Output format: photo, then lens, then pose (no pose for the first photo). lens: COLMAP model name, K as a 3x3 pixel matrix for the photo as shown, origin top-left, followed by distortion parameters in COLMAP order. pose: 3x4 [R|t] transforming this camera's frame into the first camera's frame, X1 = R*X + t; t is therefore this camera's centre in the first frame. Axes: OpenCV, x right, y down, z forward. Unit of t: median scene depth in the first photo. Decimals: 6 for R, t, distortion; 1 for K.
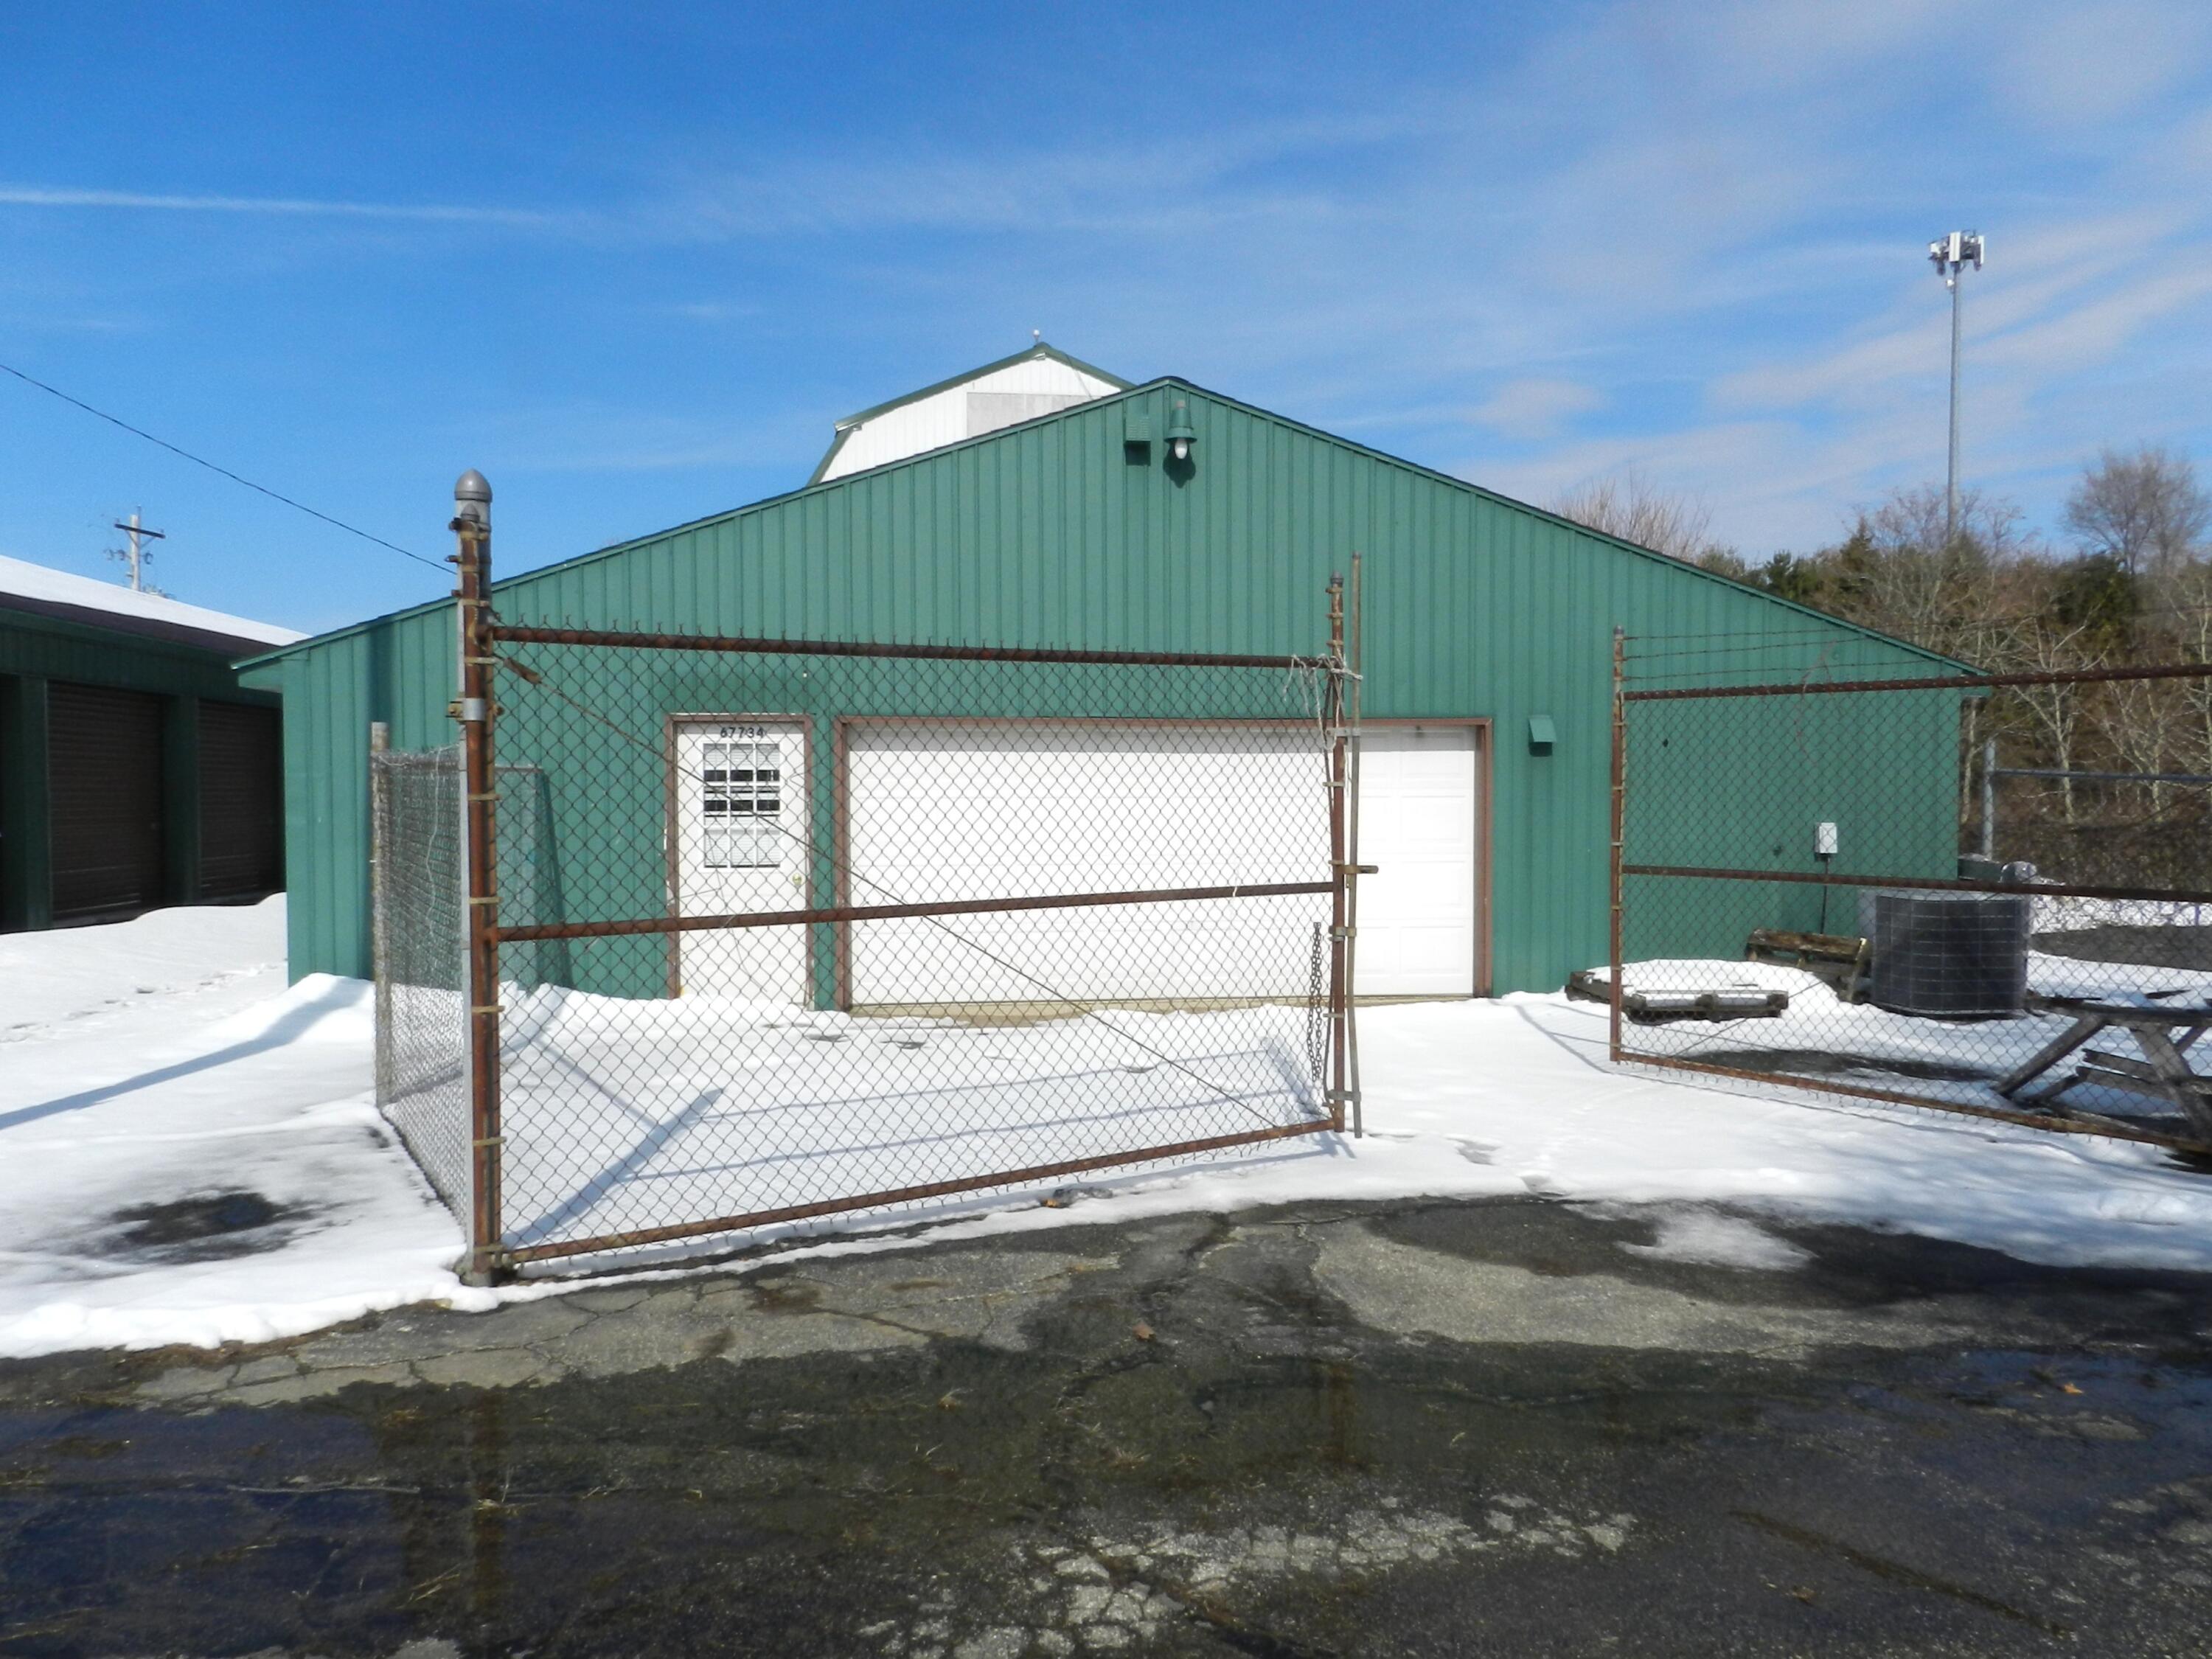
lens RADIAL K [[1518.1, 0, 1106.0], [0, 1518.1, 829.5], [0, 0, 1]] dist [0.004484, -0.005466]
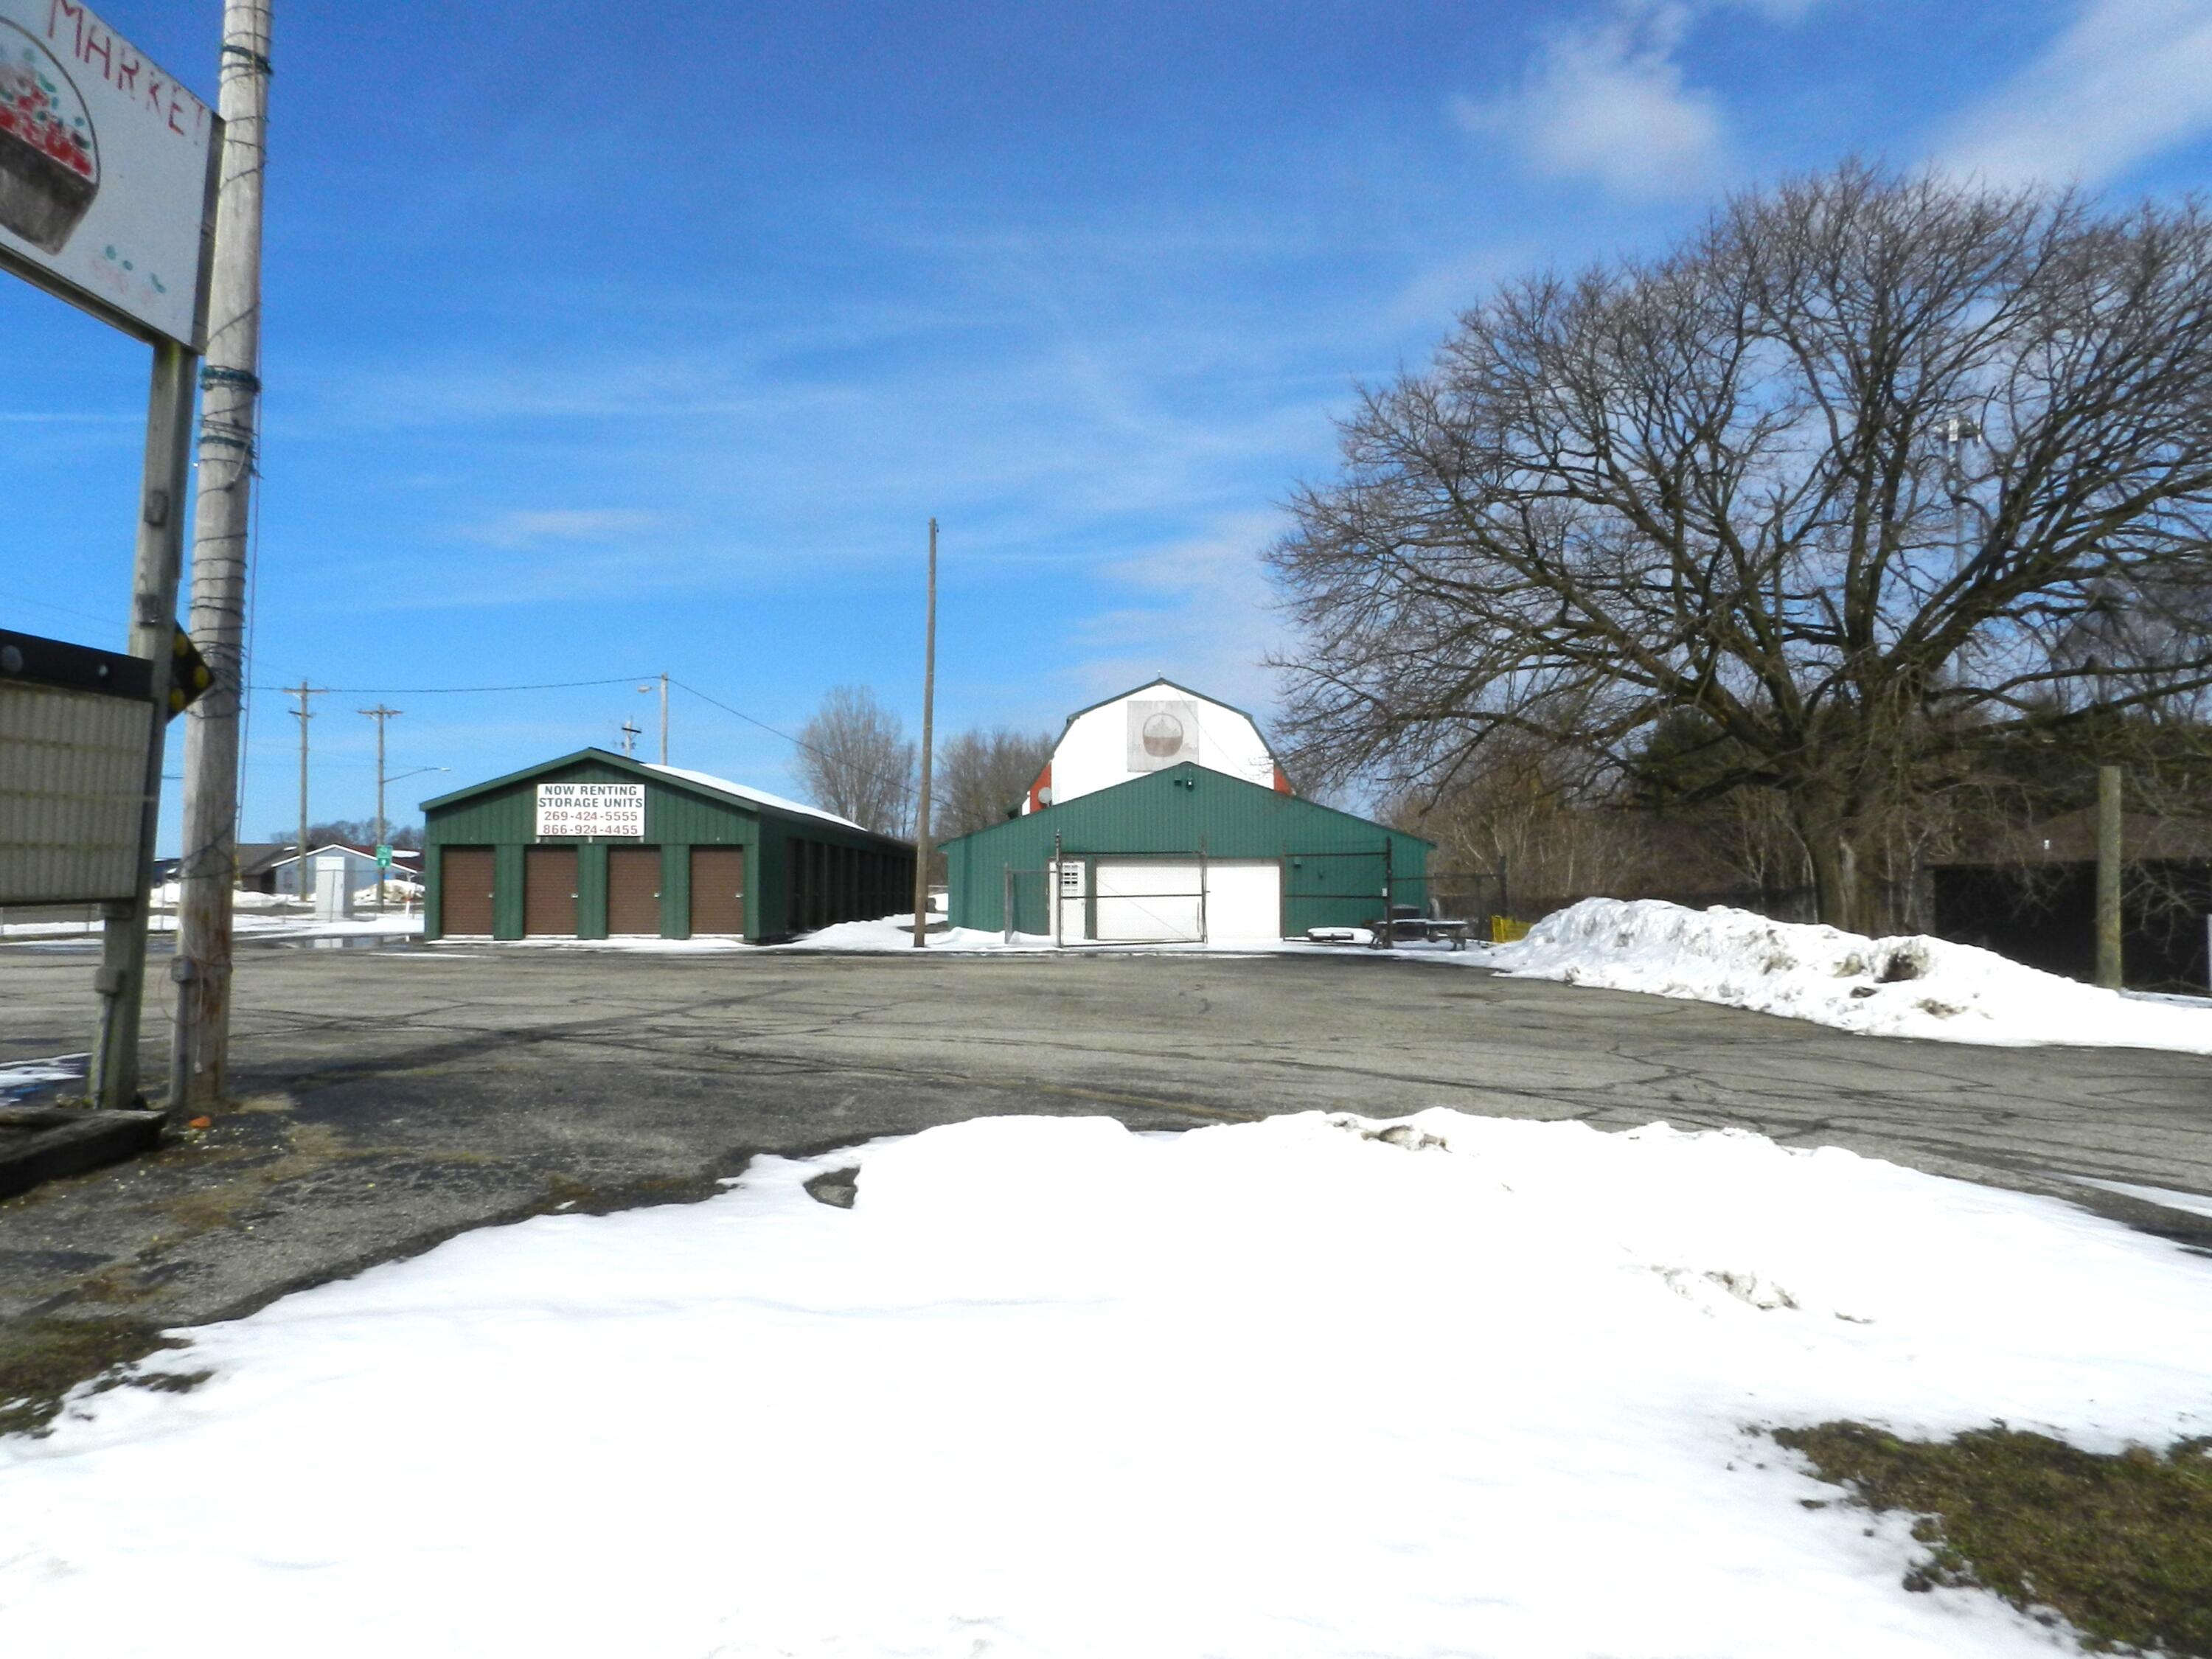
lens RADIAL K [[1518.1, 0, 1106.0], [0, 1518.1, 829.5], [0, 0, 1]] dist [0.004484, -0.005466]
pose [[0.994996, -0.004801, -0.099802, 0.202632], [-0.001926, 0.997738, -0.067190, 0.096865], [0.099899, 0.067046, 0.992736, -2.484534]]
